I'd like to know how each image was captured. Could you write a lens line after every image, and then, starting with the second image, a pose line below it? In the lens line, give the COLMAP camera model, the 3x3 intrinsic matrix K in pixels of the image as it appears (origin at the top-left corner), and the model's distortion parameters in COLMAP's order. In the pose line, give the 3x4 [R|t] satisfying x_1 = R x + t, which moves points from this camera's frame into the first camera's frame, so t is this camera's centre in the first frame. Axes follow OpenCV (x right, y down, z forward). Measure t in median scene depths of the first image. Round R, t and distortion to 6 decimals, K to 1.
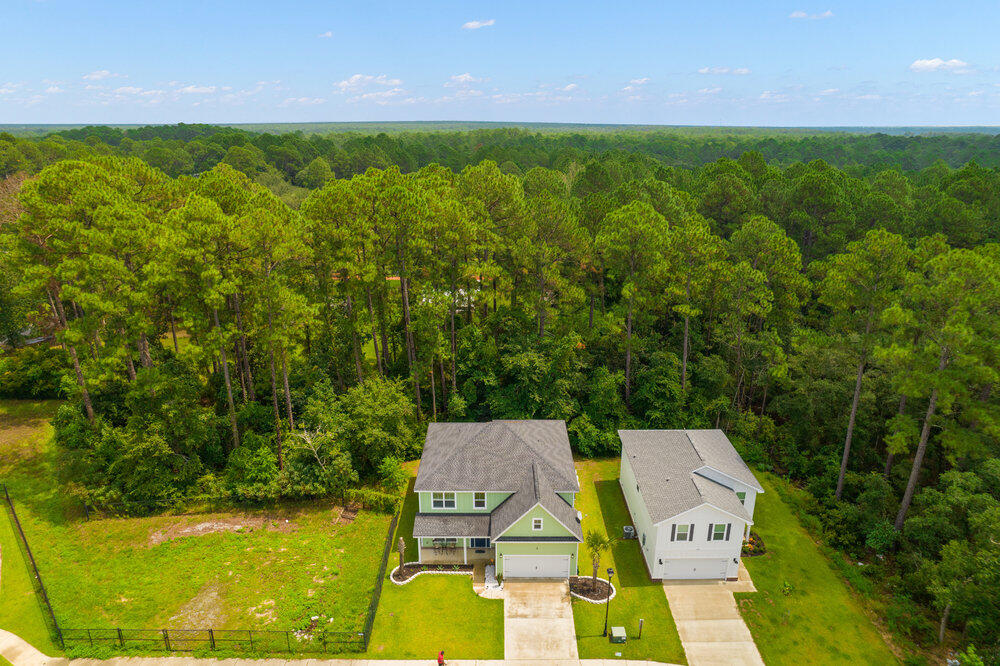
lens RADIAL K [[629.5, 0, 496.2], [0, 629.5, 330.7], [0, 0, 1]] dist [-0.054691, 0.037068]
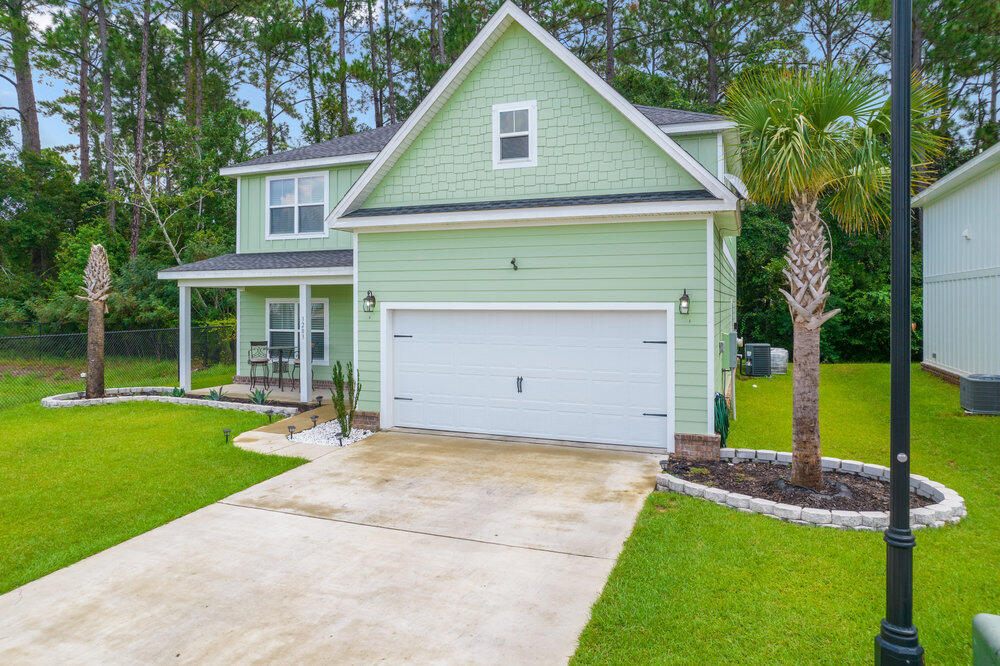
lens RADIAL K [[629.5, 0, 509.5], [0, 629.5, 305.4], [0, 0, 1]] dist [-0.054691, 0.037068]
pose [[0.937580, 0.002568, -0.347760, 0.142596], [-0.111411, 0.949489, -0.293358, 0.433427], [0.329441, 0.313791, 0.890508, 0.822841]]
